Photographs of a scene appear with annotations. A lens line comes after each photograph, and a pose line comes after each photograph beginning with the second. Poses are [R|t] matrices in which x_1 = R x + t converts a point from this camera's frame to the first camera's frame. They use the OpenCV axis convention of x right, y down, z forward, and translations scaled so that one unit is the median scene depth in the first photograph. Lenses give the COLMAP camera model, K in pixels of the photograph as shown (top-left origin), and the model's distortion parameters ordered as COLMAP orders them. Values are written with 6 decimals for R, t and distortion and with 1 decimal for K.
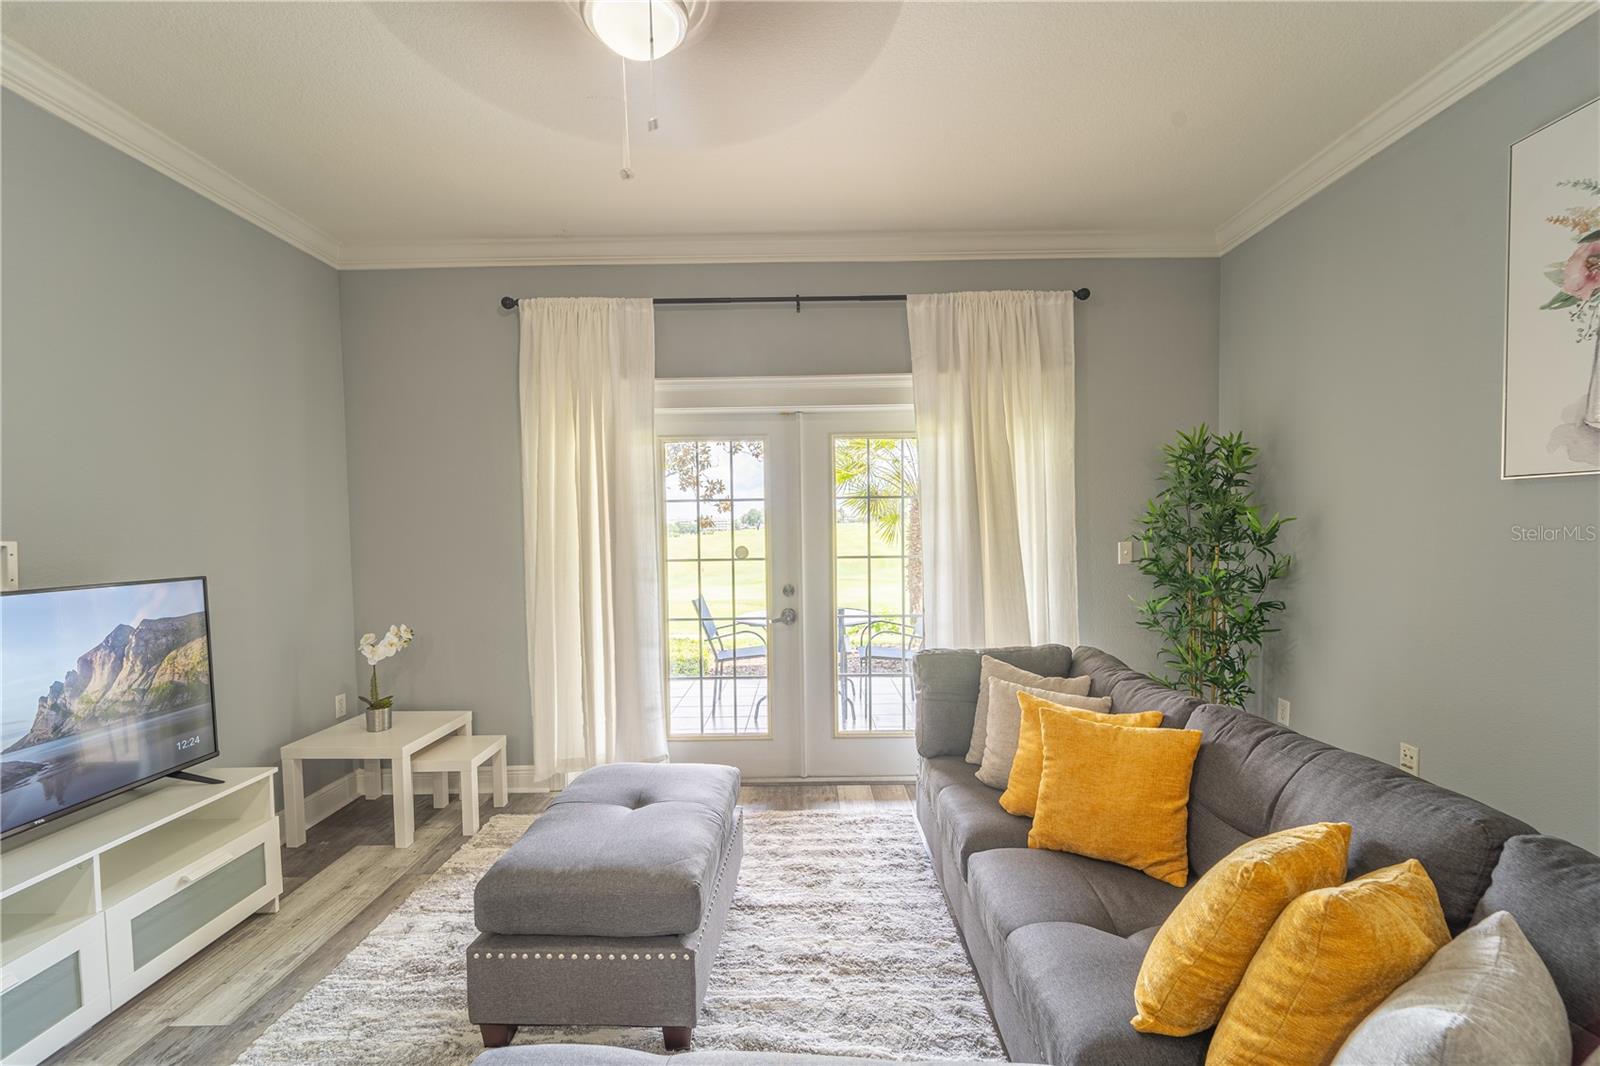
lens RADIAL K [[651.2, 0, 788.3], [0, 651.2, 543.2], [0, 0, 1]] dist [0.002087, -0.000831]
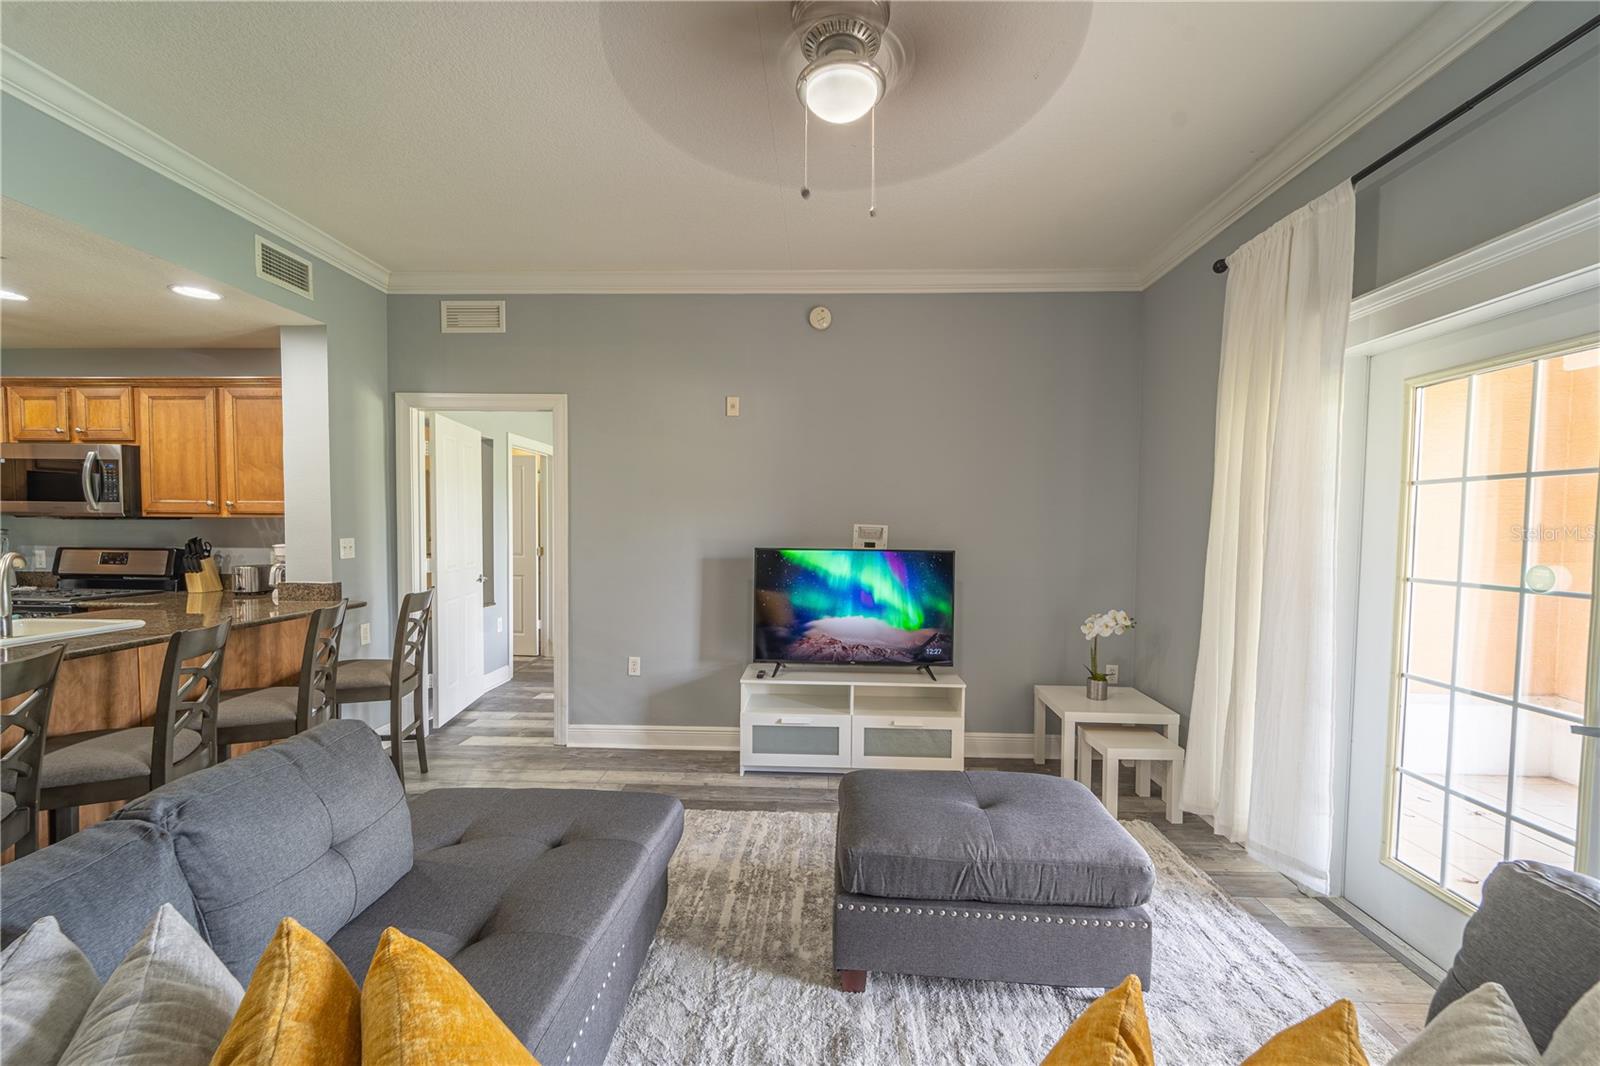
lens RADIAL K [[651.2, 0, 803.3], [0, 651.2, 542.4], [0, 0, 1]] dist [0.002087, -0.000831]
pose [[-0.031592, 0.052261, -0.998134, 0.480955], [-0.020290, 0.998393, 0.052917, -0.034246], [0.999295, 0.021924, -0.030481, 0.481122]]
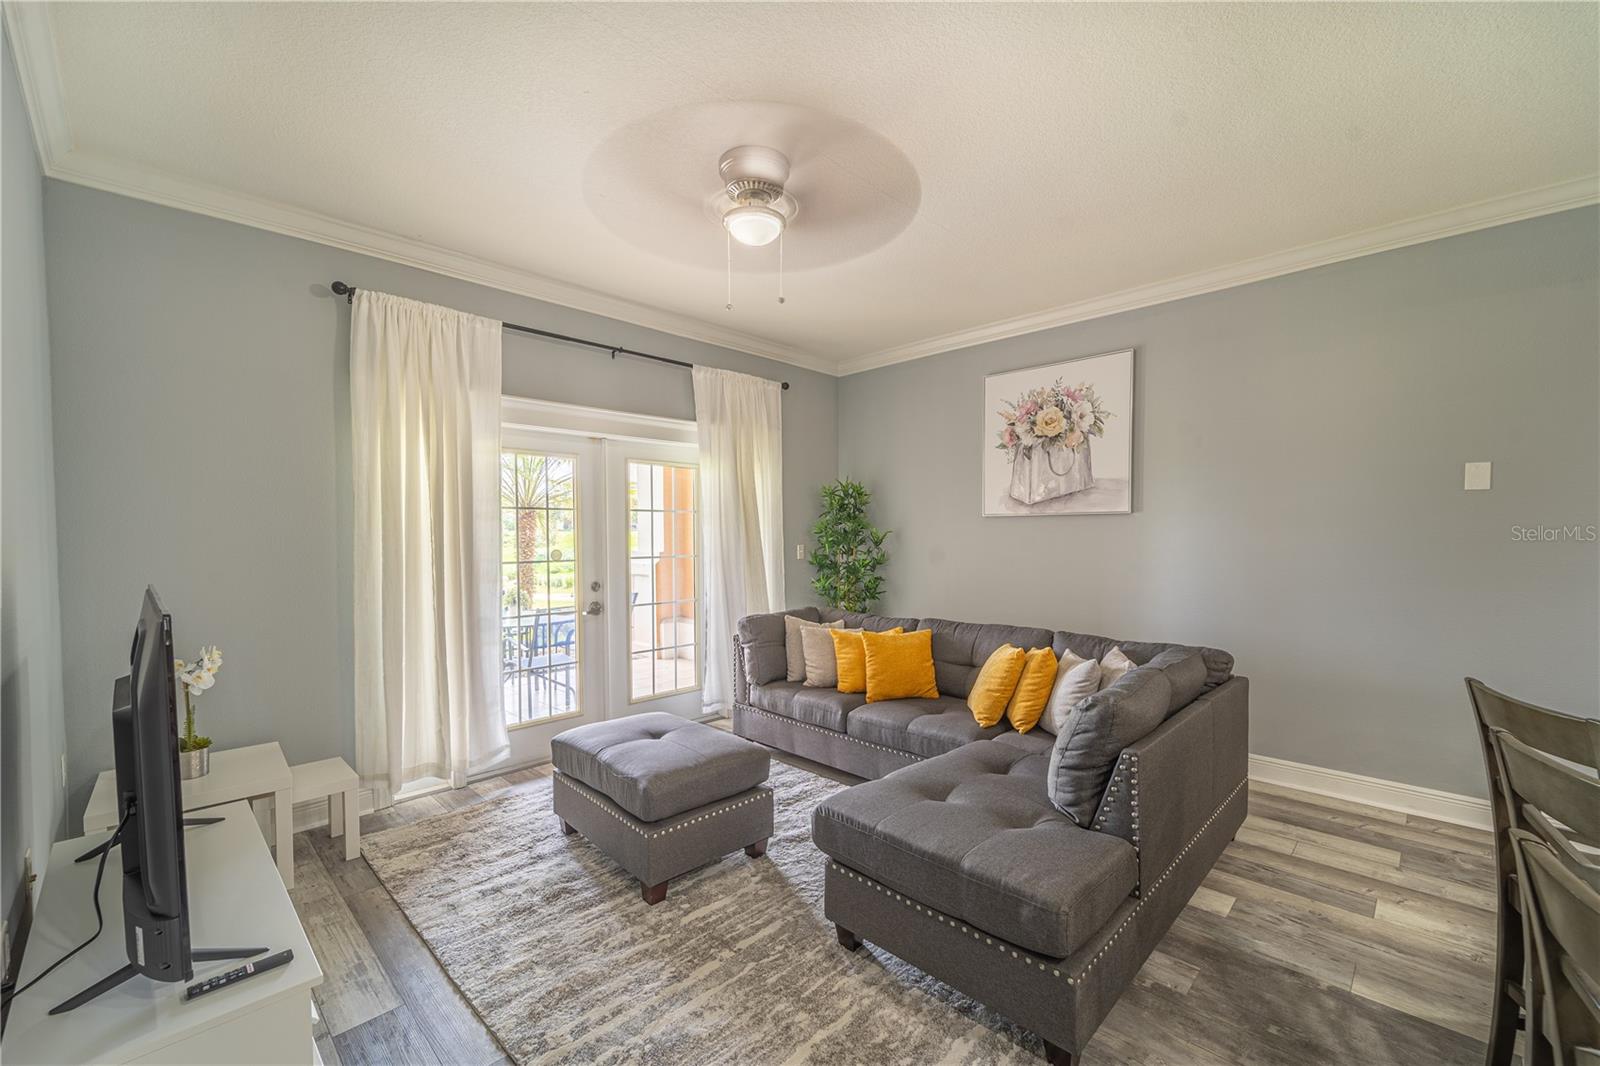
lens RADIAL K [[651.2, 0, 799.1], [0, 651.2, 536.1], [0, 0, 1]] dist [0.002087, -0.000831]
pose [[0.701252, 0.006627, 0.712883, -0.635266], [0.010828, 0.999742, -0.019945, 0.009108], [-0.712831, 0.021706, 0.701000, -0.108445]]
